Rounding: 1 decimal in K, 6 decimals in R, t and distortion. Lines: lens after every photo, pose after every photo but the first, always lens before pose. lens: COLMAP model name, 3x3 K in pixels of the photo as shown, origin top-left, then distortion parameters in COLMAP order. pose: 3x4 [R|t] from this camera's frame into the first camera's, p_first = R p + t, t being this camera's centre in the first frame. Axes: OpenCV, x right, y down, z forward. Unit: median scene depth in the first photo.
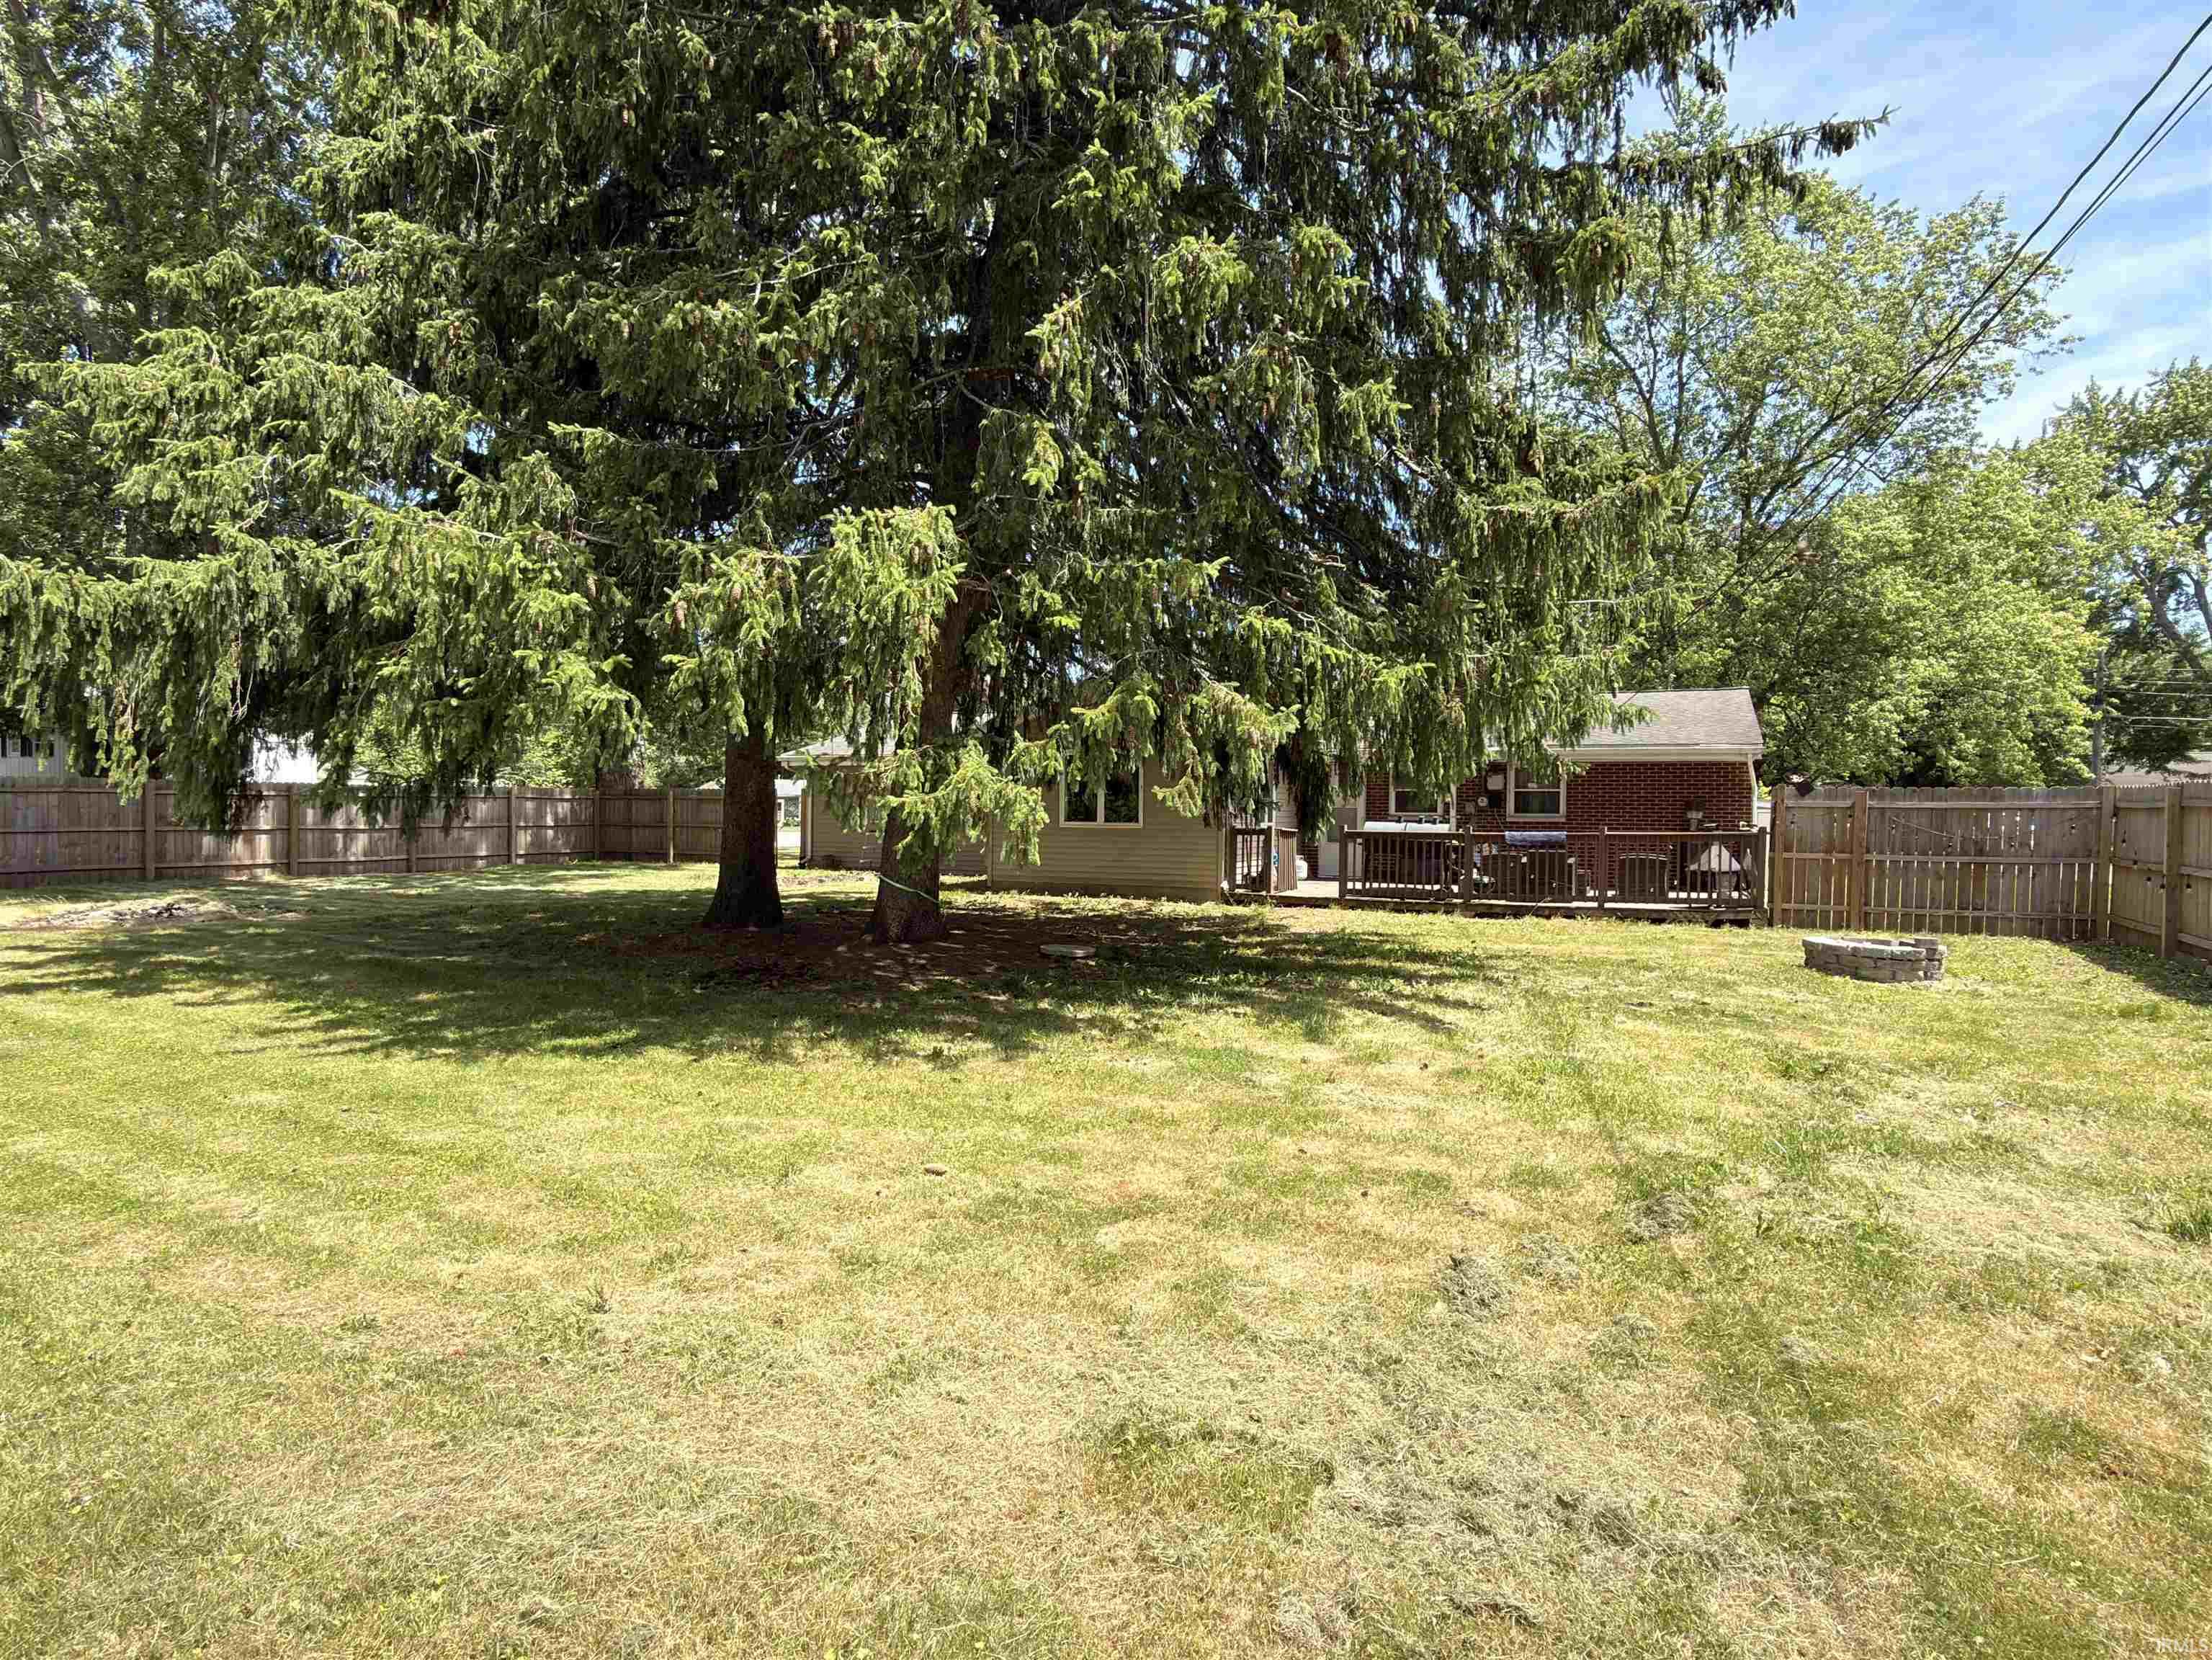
lens RADIAL K [[1209.2, 0, 1106.0], [0, 1209.2, 830.0], [0, 0, 1]] dist [0.001617, 0.000085]
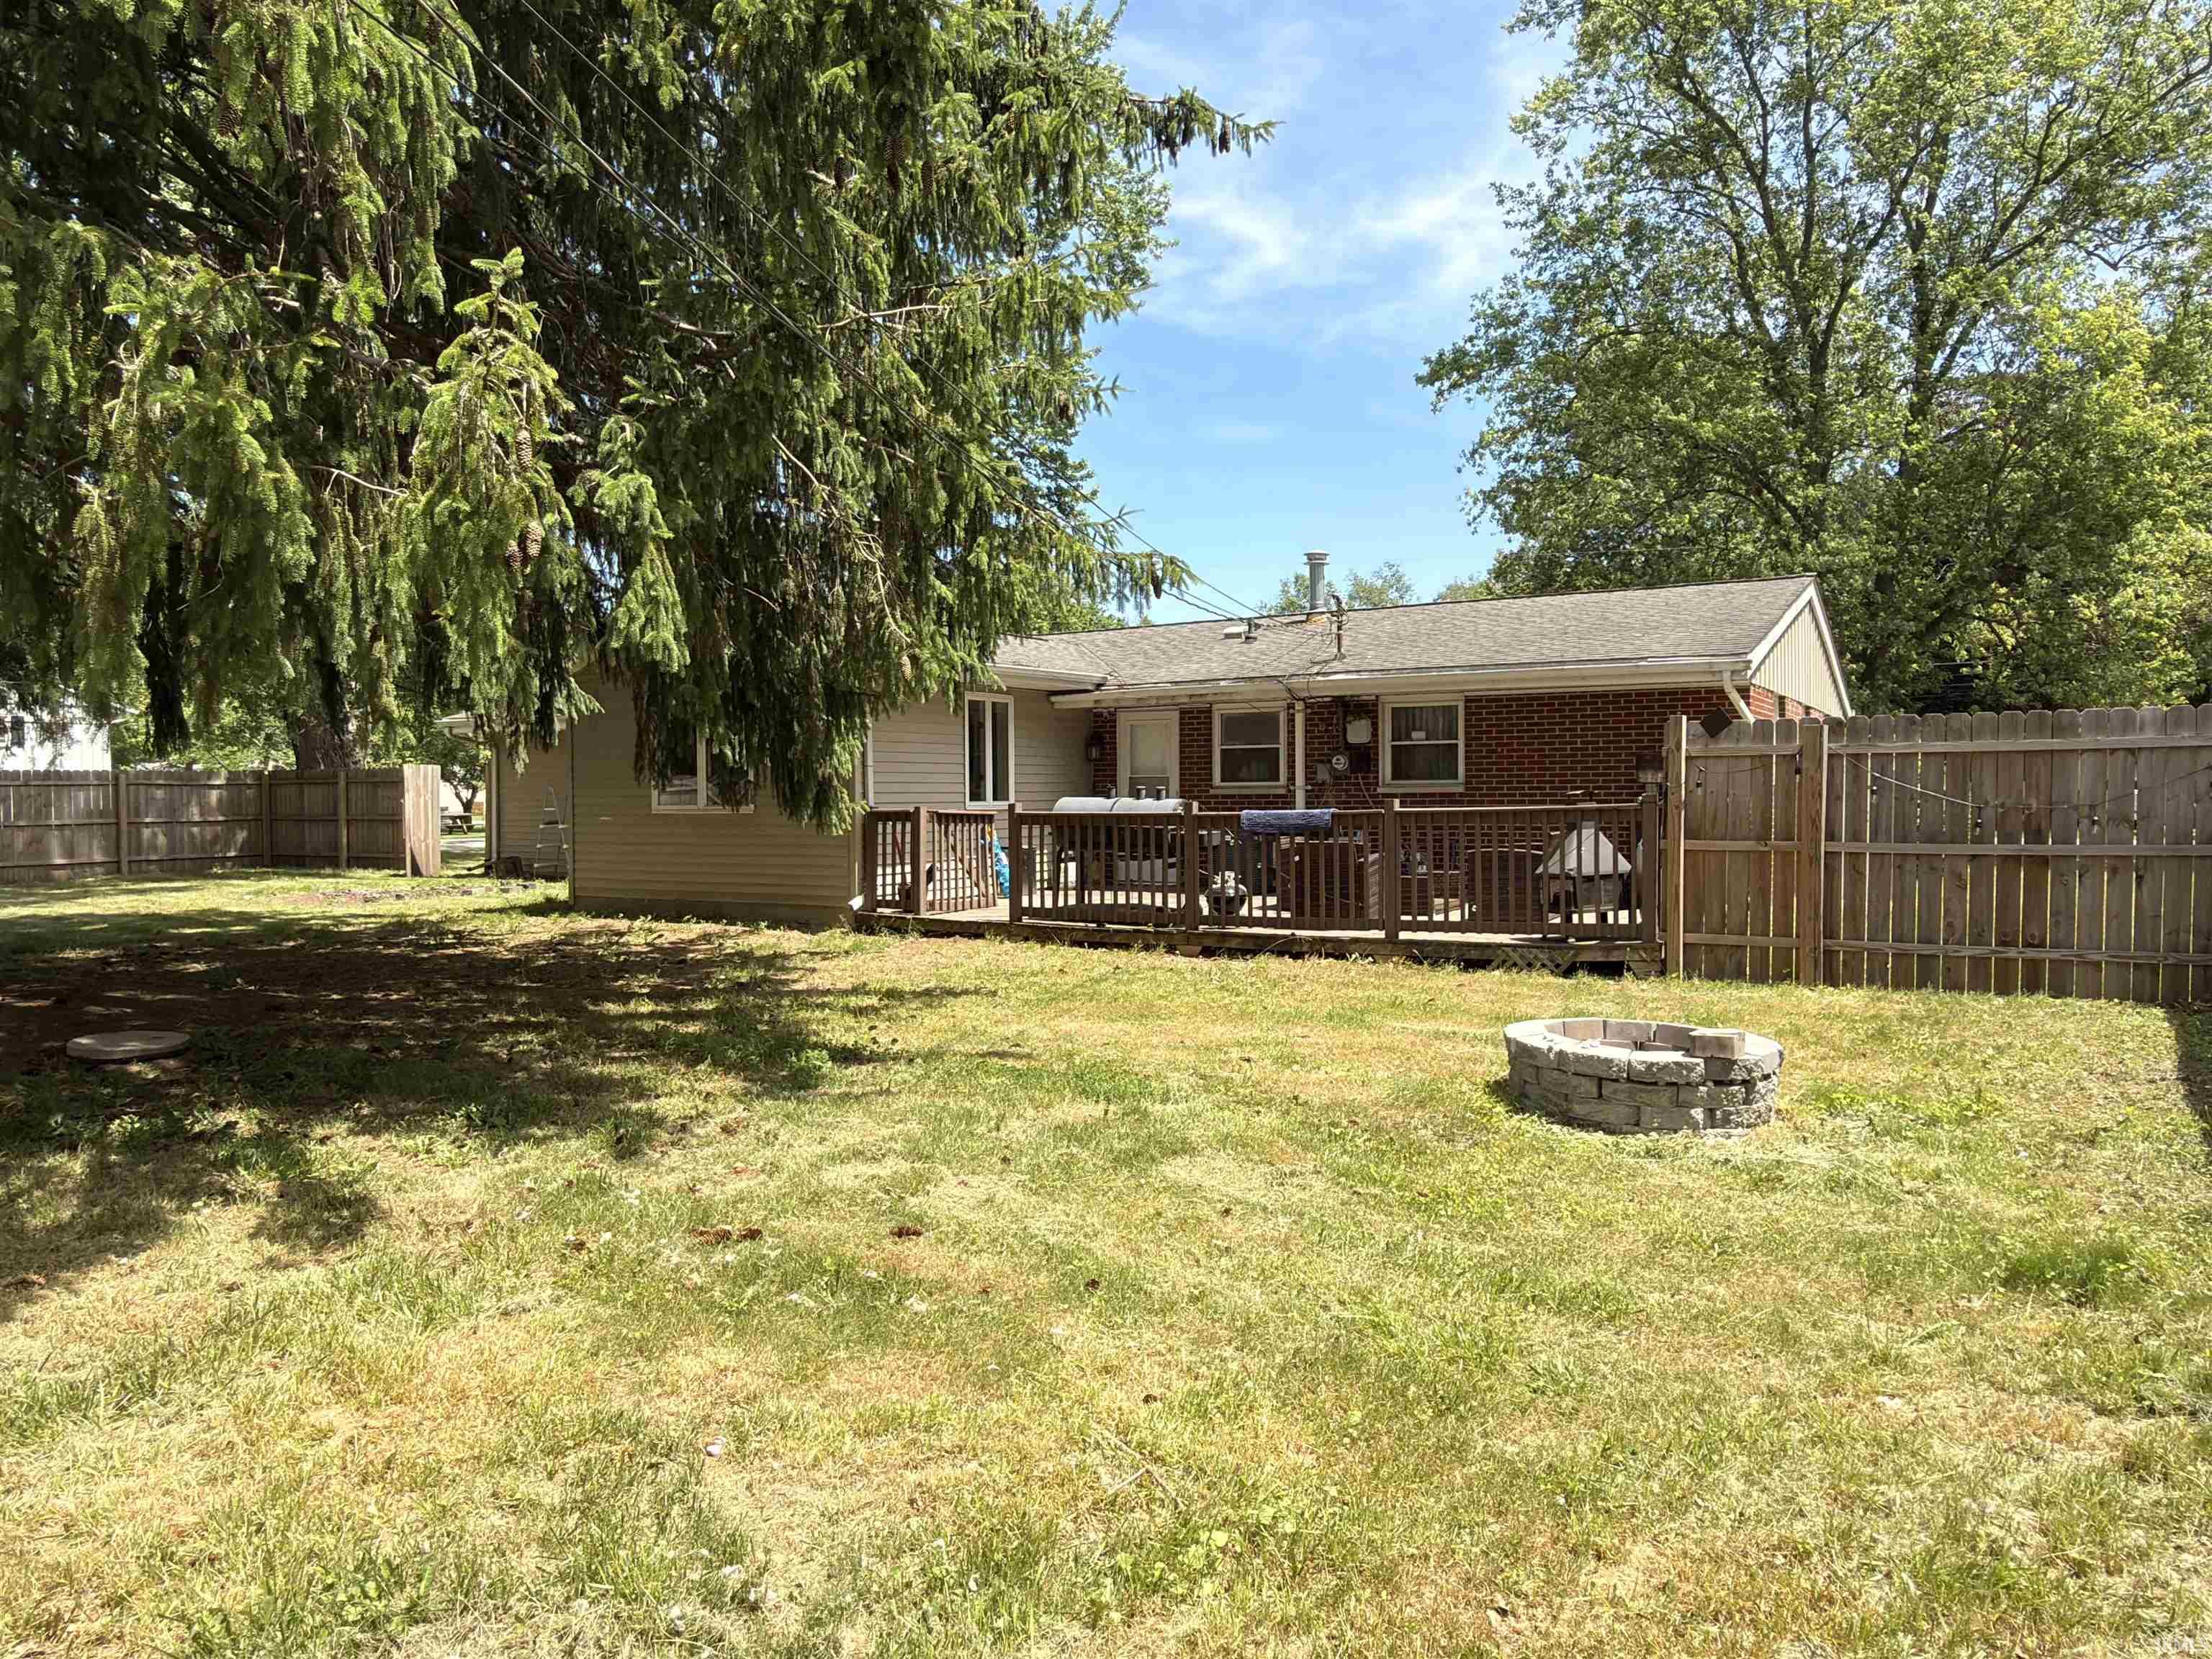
lens RADIAL K [[1501.3, 0, 1106.0], [0, 1501.3, 829.5], [0, 0, 1]] dist [0.030427, 0.001375]
pose [[0.997646, -0.011926, -0.067523, 0.292136], [0.012514, 0.999887, 0.008296, 0.003969], [0.067416, -0.009122, 0.997683, 0.254889]]
